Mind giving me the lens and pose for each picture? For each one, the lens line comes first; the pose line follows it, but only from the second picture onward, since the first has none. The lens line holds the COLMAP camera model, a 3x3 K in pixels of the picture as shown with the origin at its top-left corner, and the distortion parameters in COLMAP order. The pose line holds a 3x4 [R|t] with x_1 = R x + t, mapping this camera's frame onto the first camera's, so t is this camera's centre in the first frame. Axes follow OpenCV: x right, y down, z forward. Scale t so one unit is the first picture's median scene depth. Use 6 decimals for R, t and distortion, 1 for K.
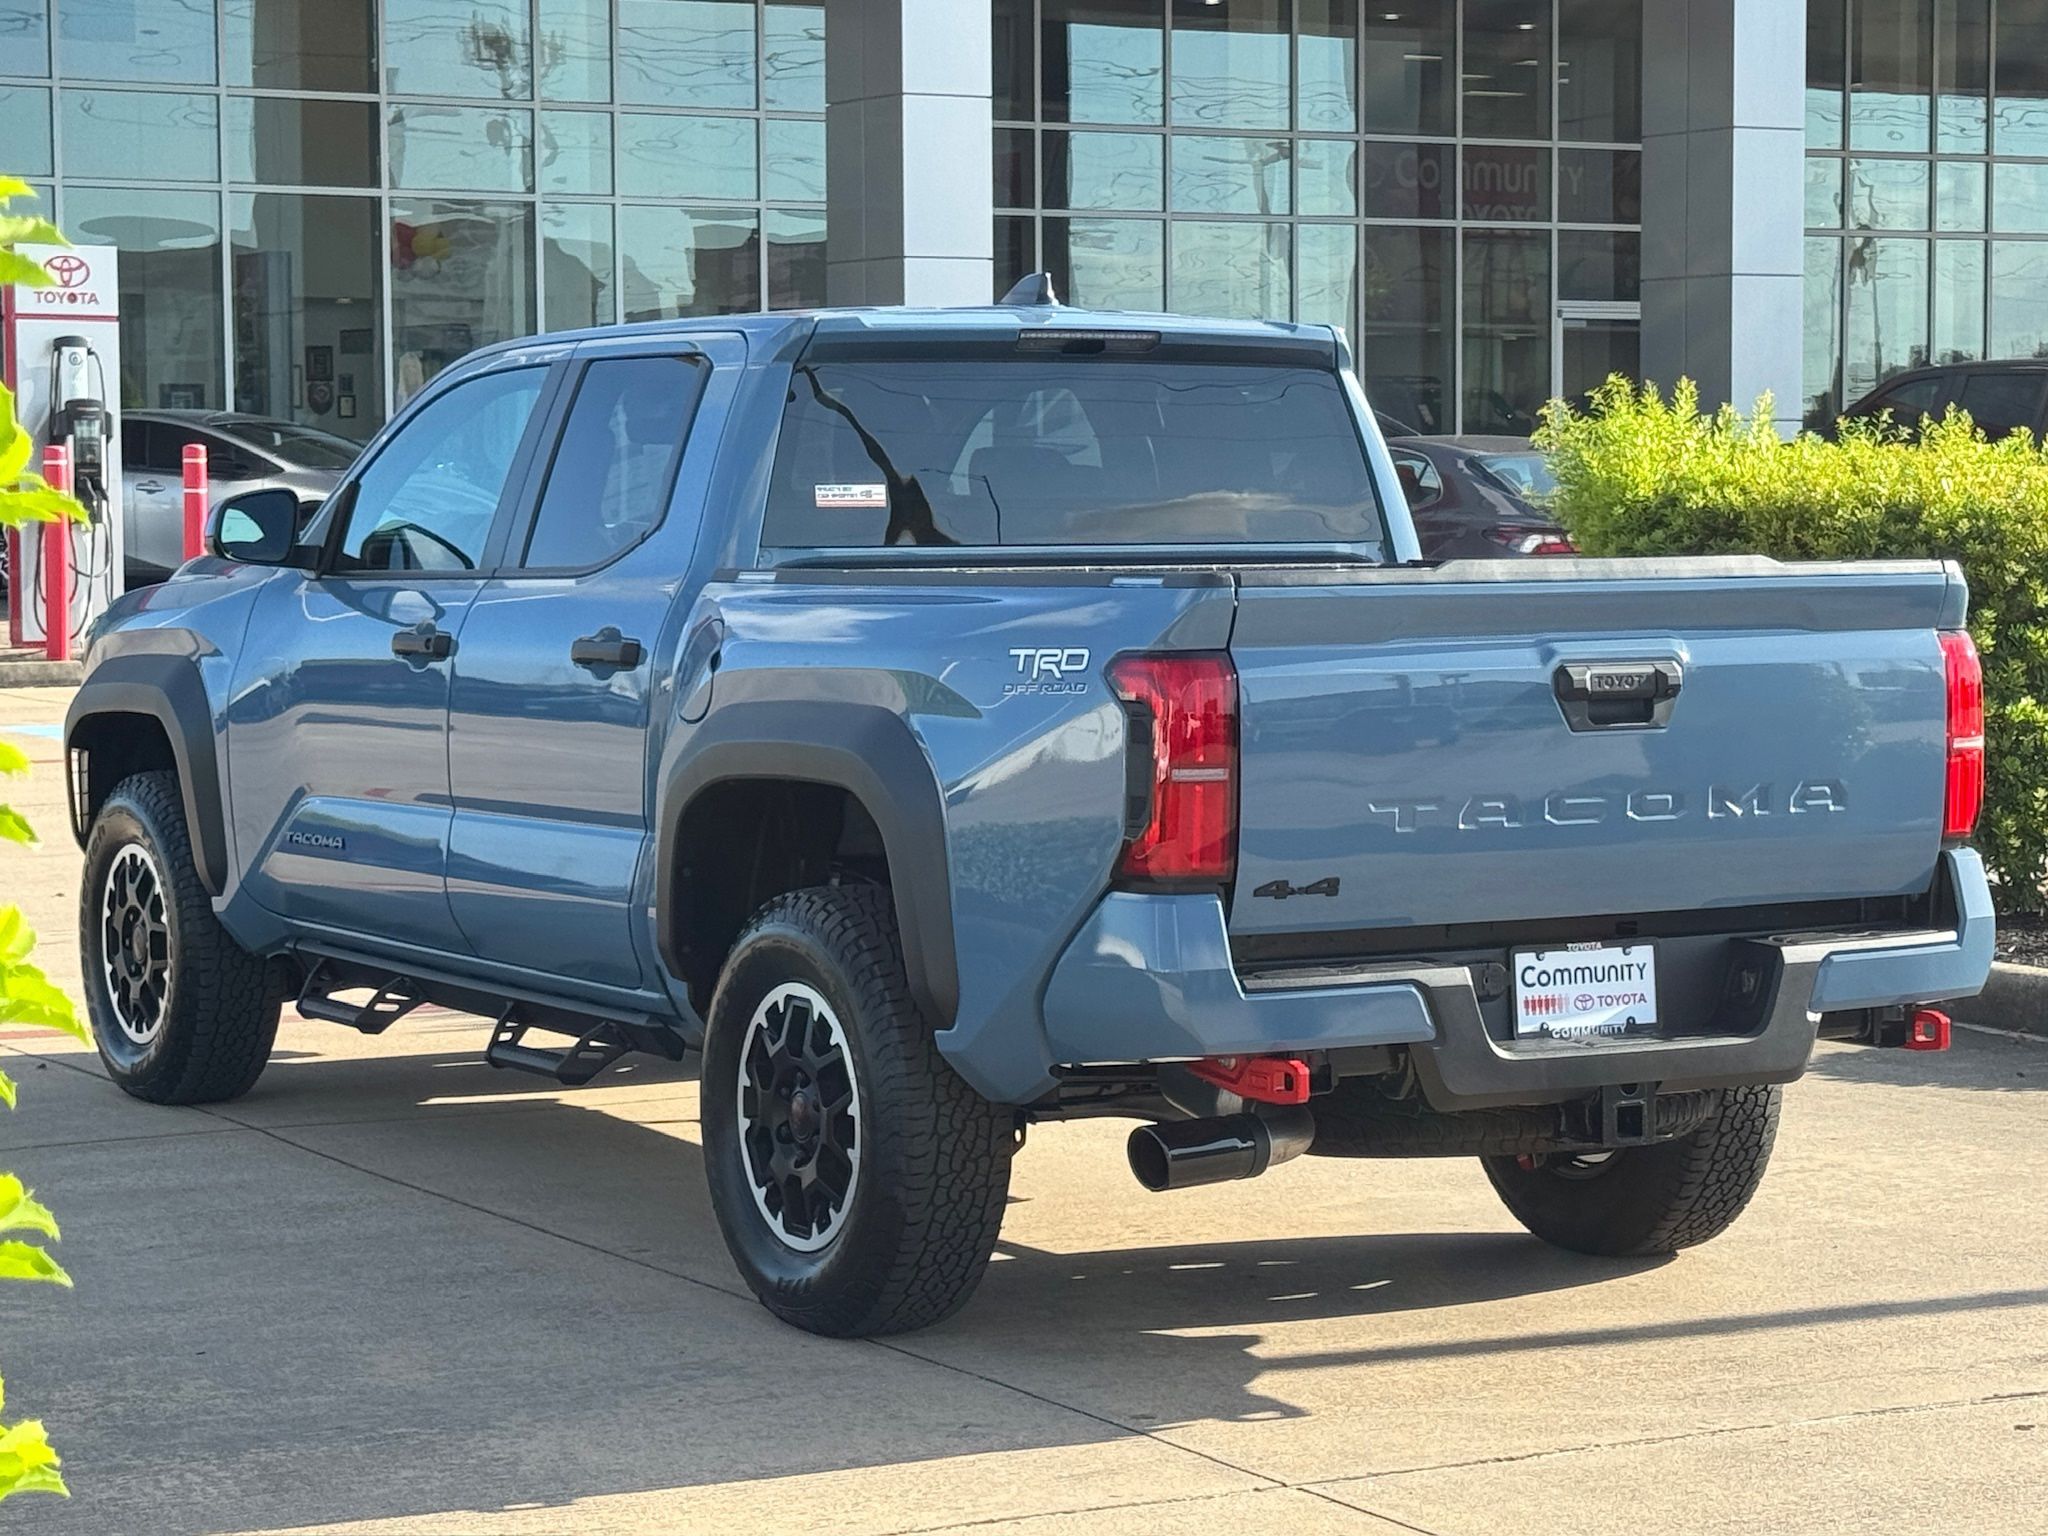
lens RADIAL K [[4685.9, 0, 1024.0], [0, 4685.9, 768.0], [0, 0, 1]] dist [0.076174, 0.229782]
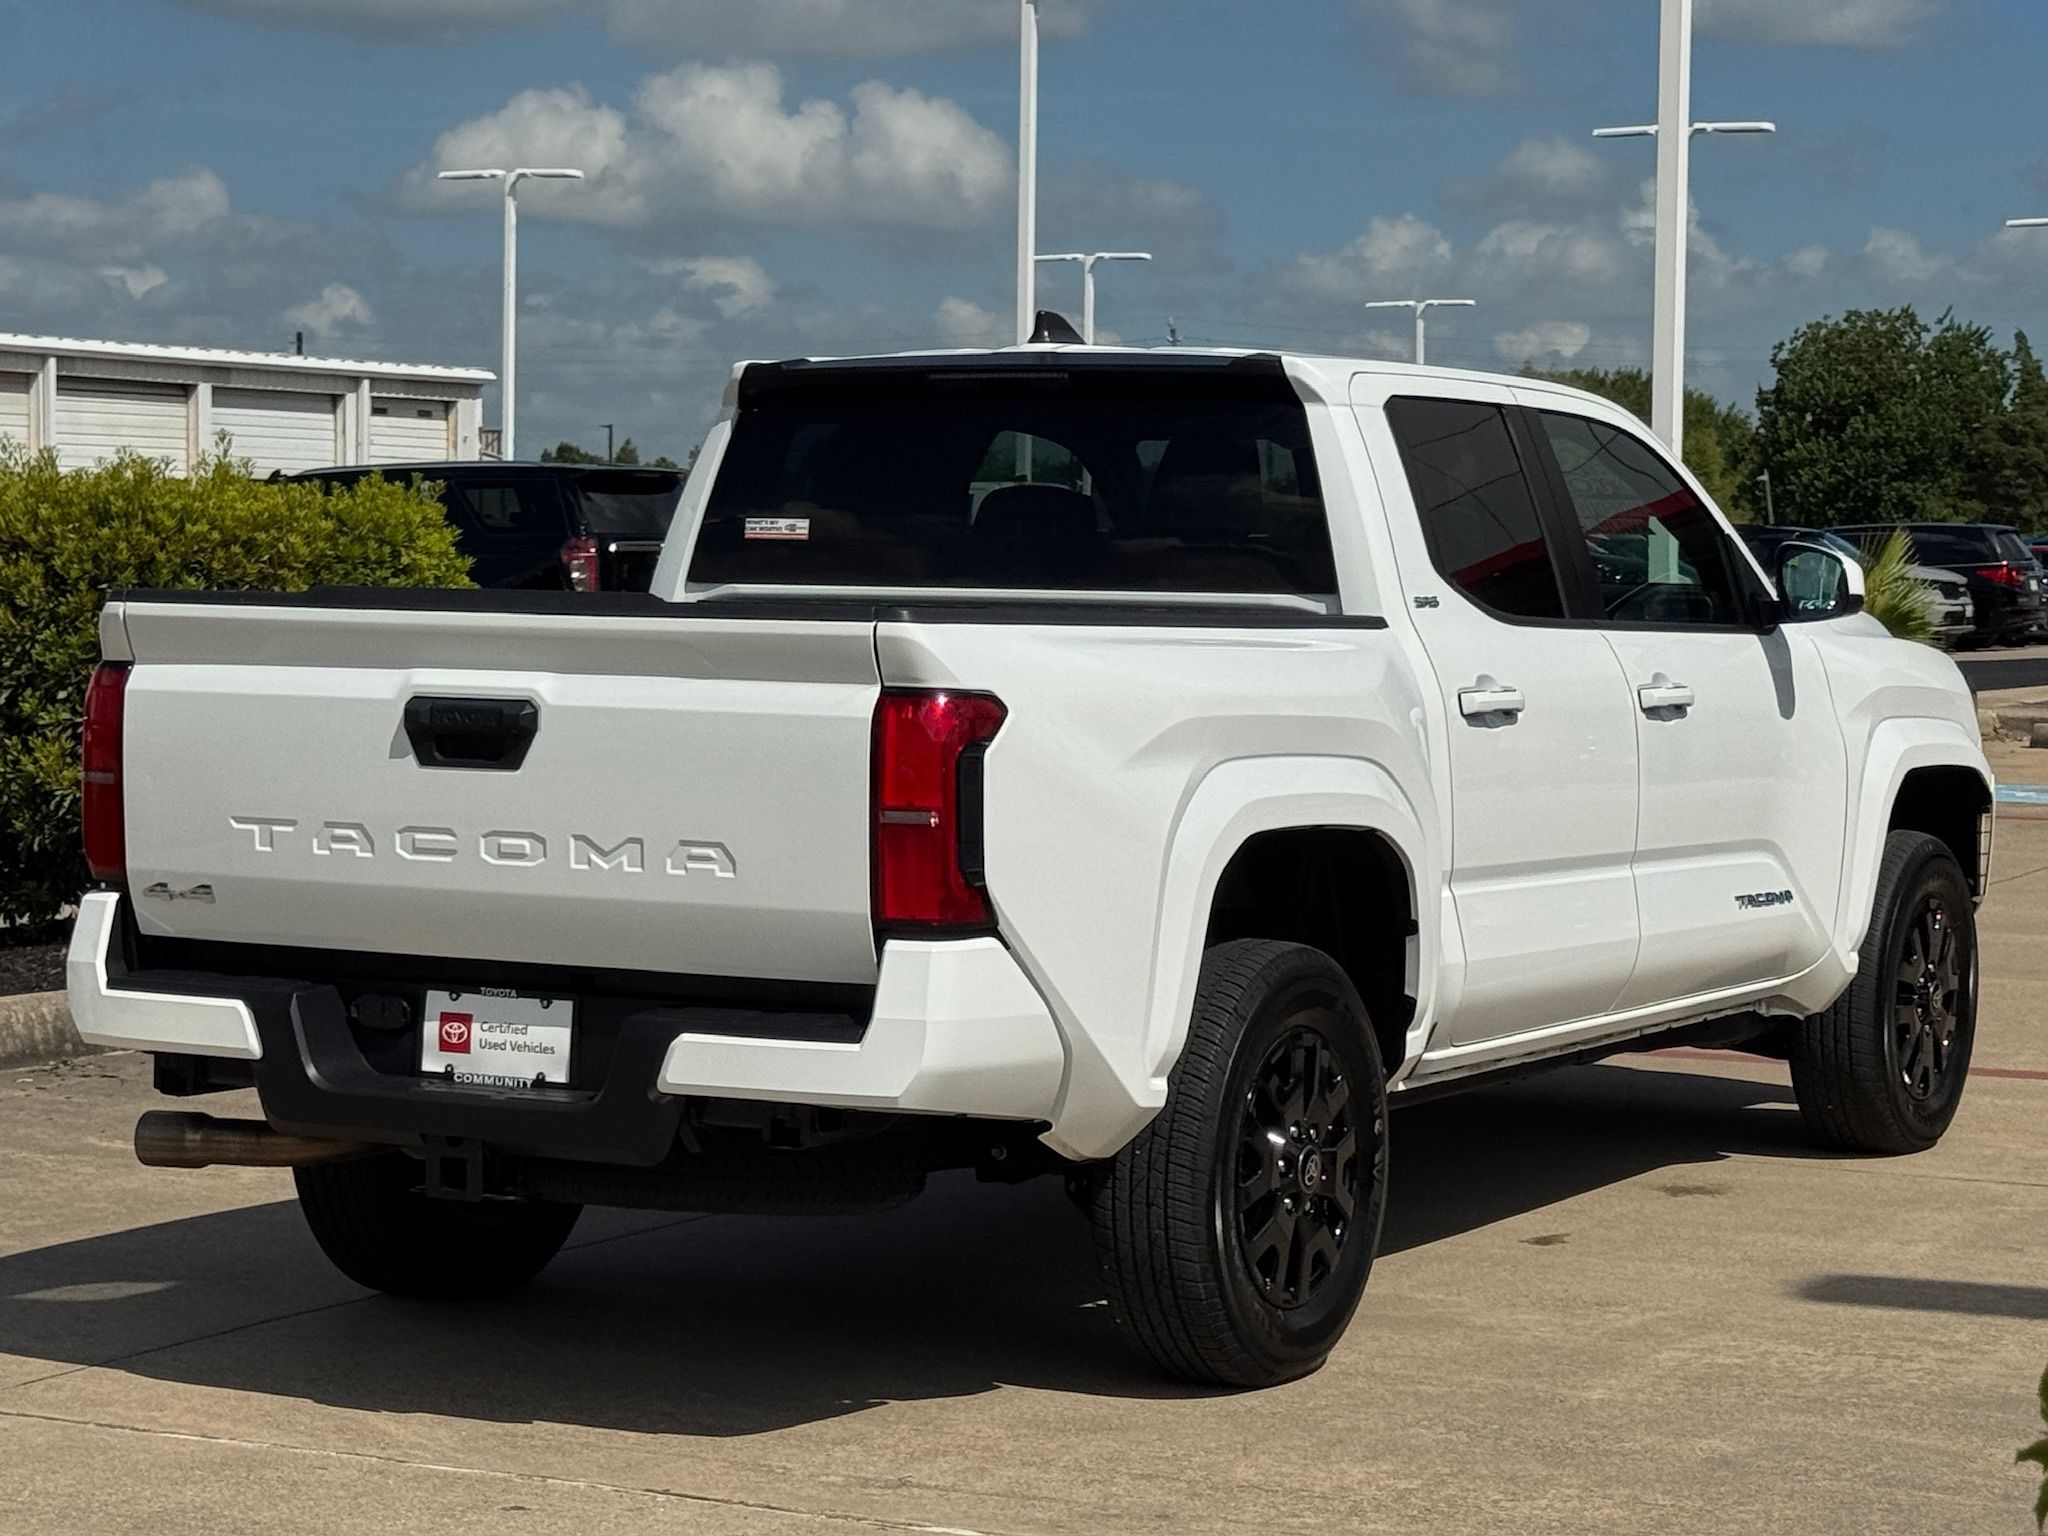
lens RADIAL K [[4973.4, 0, 1024.0], [0, 4973.4, 768.0], [0, 0, 1]] dist [0.017606, 0.151682]
pose [[0.567827, 0.054370, -0.821350, 0.824313], [-0.063361, 0.997743, 0.022244, -0.029996], [0.820706, 0.039411, 0.569990, 0.415565]]
